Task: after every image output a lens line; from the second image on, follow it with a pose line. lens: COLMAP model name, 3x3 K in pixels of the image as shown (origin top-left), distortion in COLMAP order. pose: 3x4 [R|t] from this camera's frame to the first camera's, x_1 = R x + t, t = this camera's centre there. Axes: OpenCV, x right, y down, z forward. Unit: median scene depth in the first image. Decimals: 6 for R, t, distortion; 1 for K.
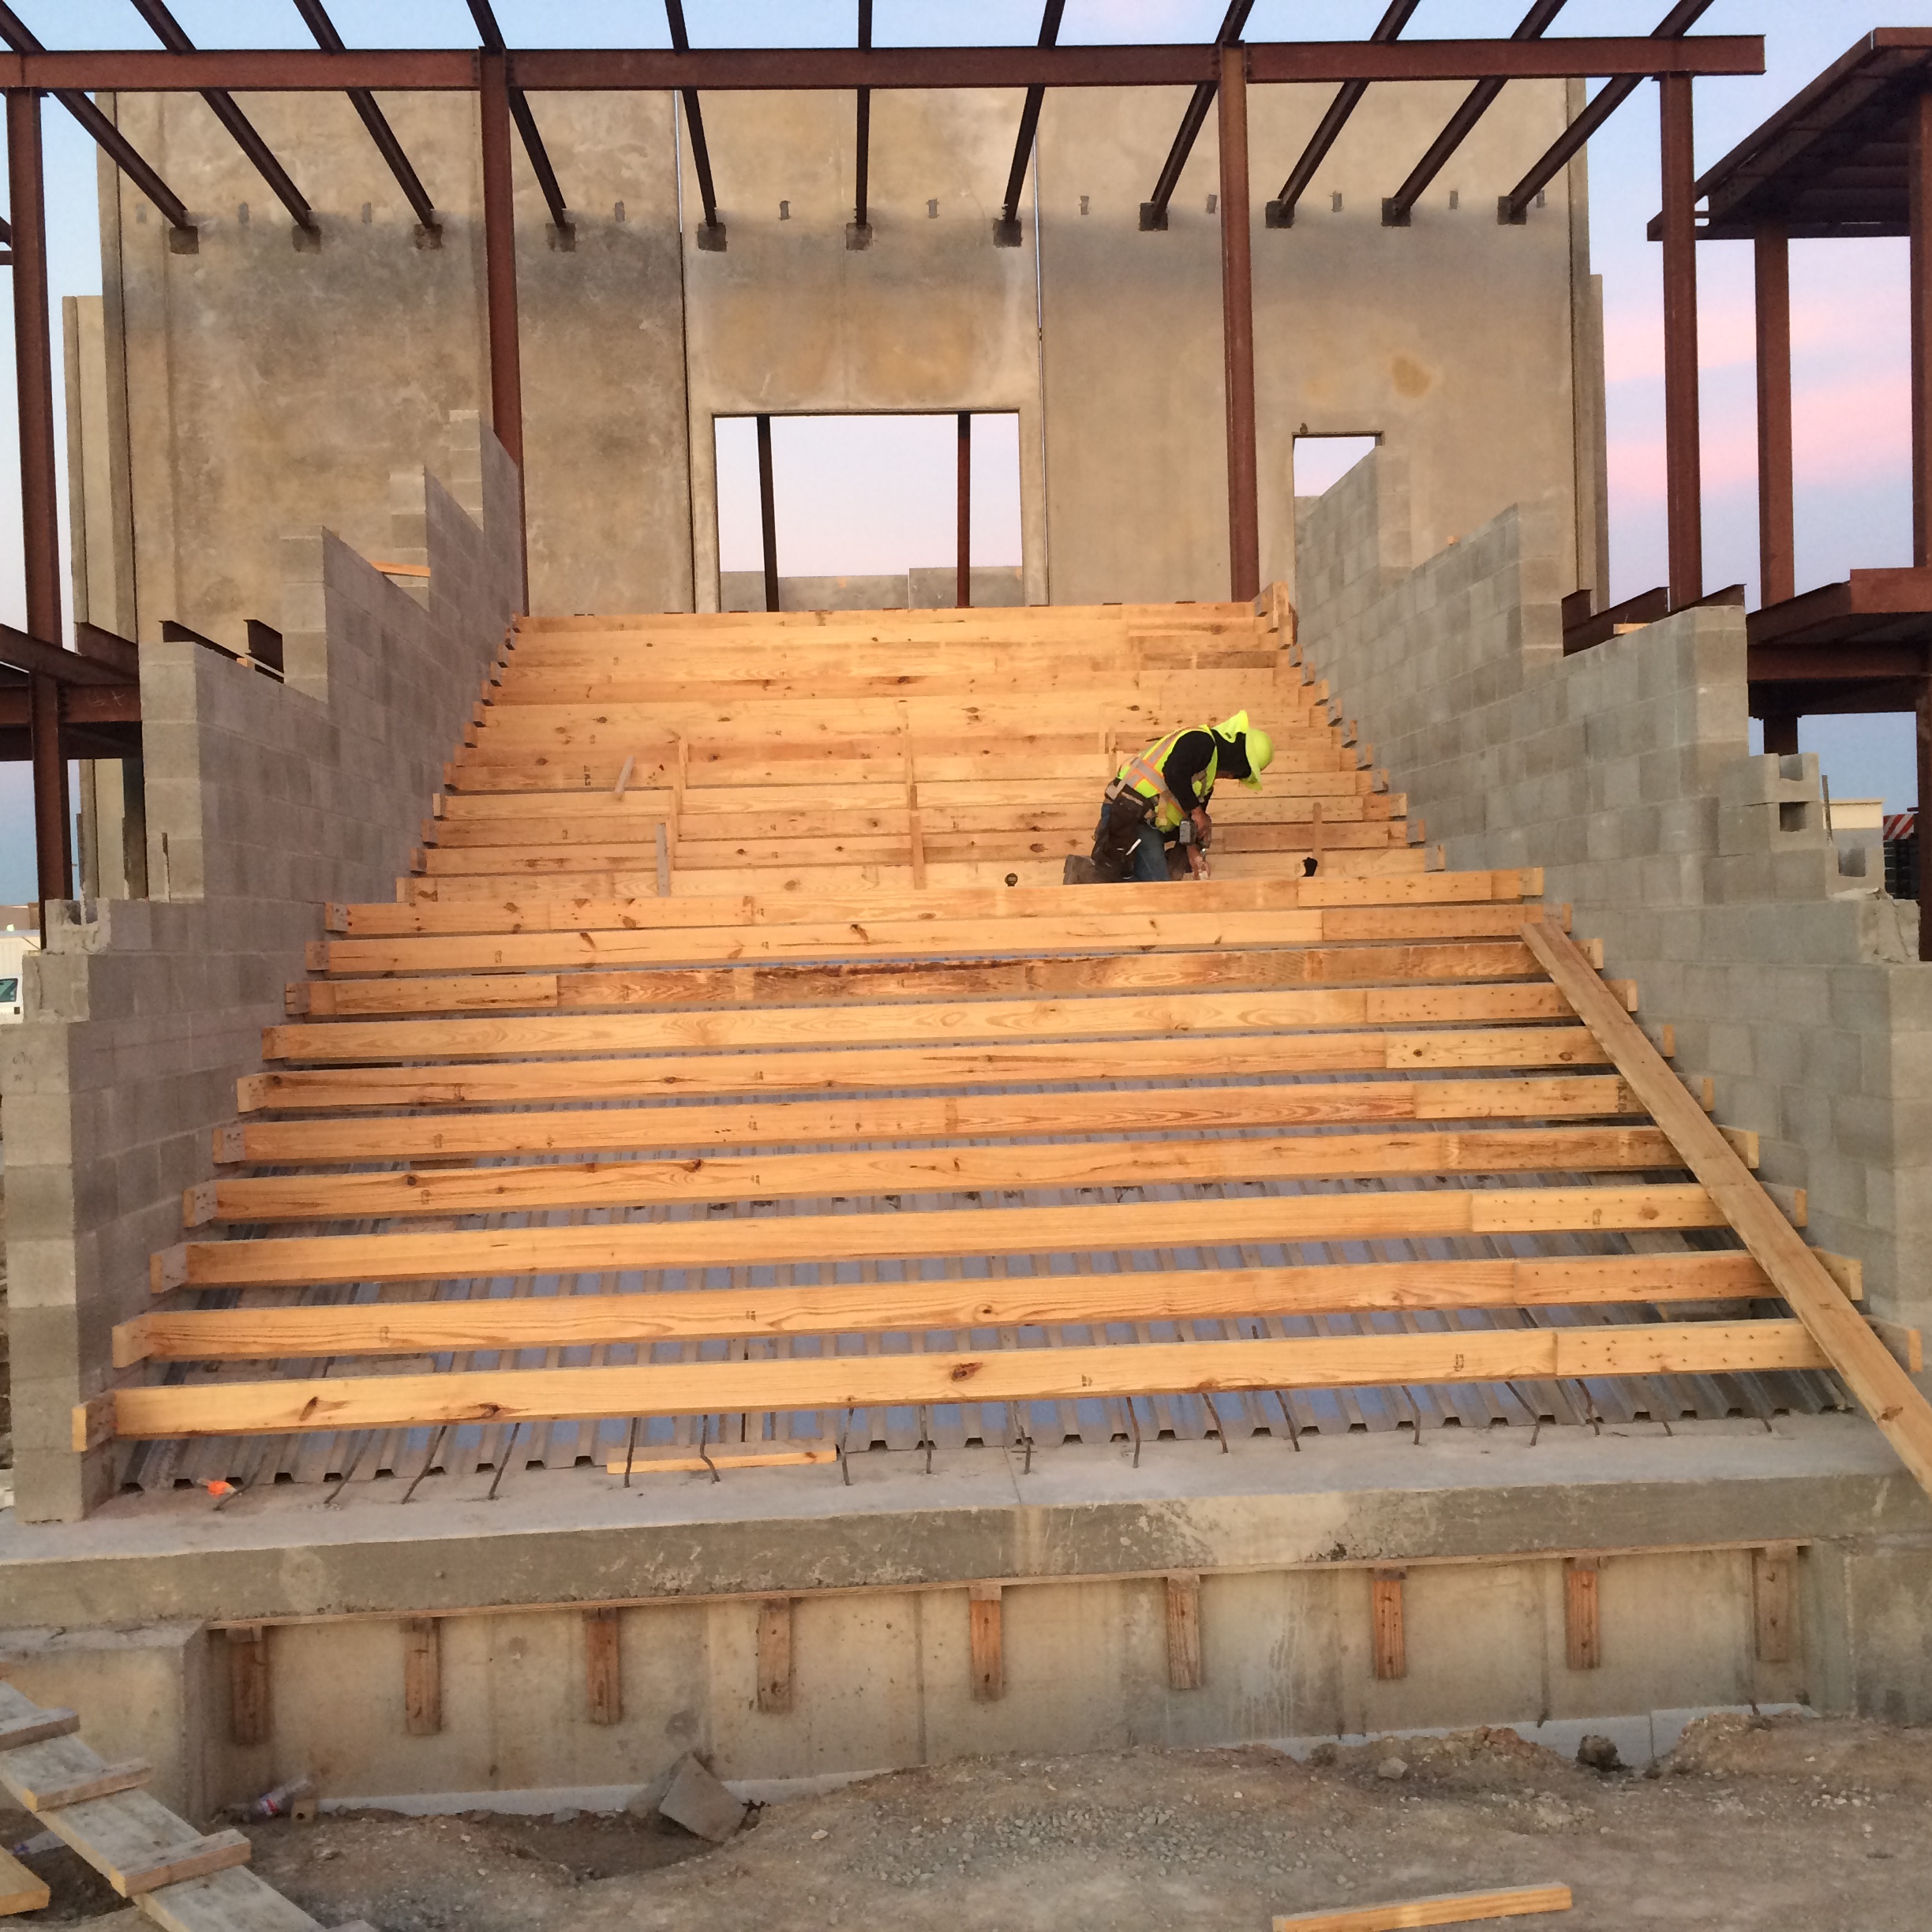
lens RADIAL K [[2174.7, 0, 966.7], [0, 2174.7, 928.7], [0, 0, 1]] dist [0.061915, -0.066737]
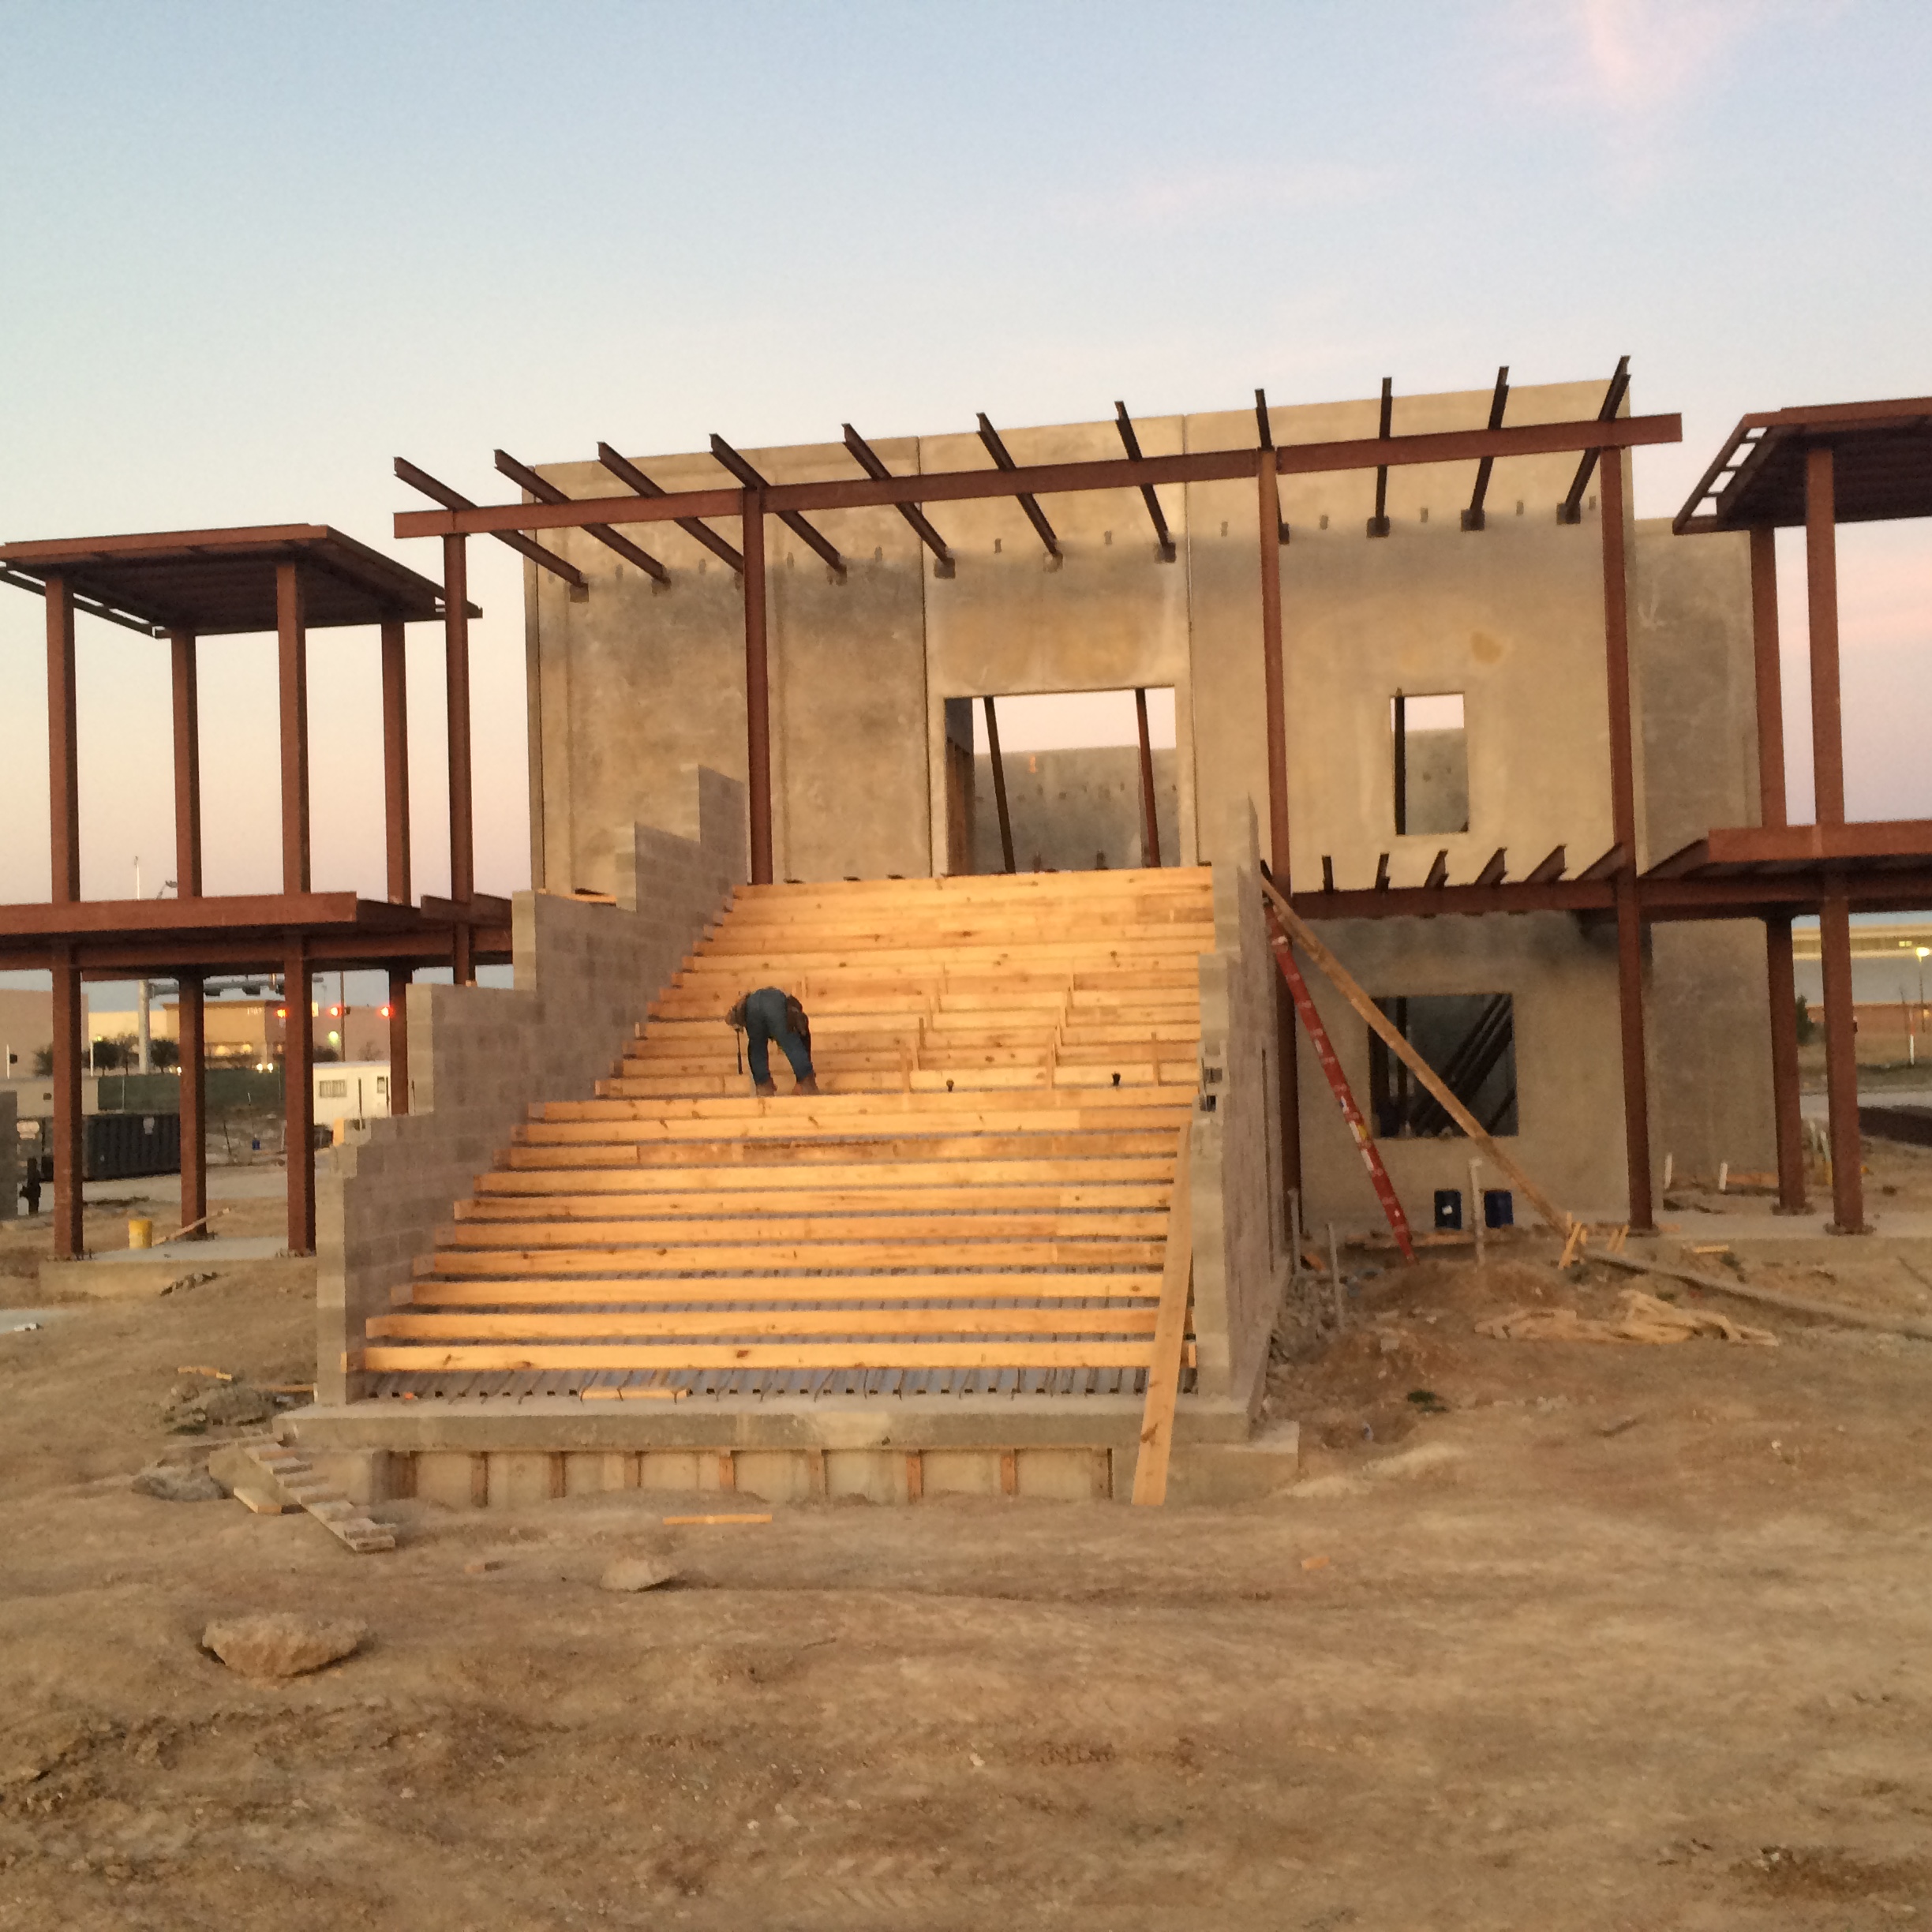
lens RADIAL K [[2174.7, 0, 966.7], [0, 2174.7, 928.7], [0, 0, 1]] dist [0.061915, -0.066737]
pose [[0.973153, -0.010358, -0.229925, 0.505598], [-0.001203, 0.998744, -0.050087, -0.070117], [0.230155, 0.049019, 0.971918, -0.718999]]
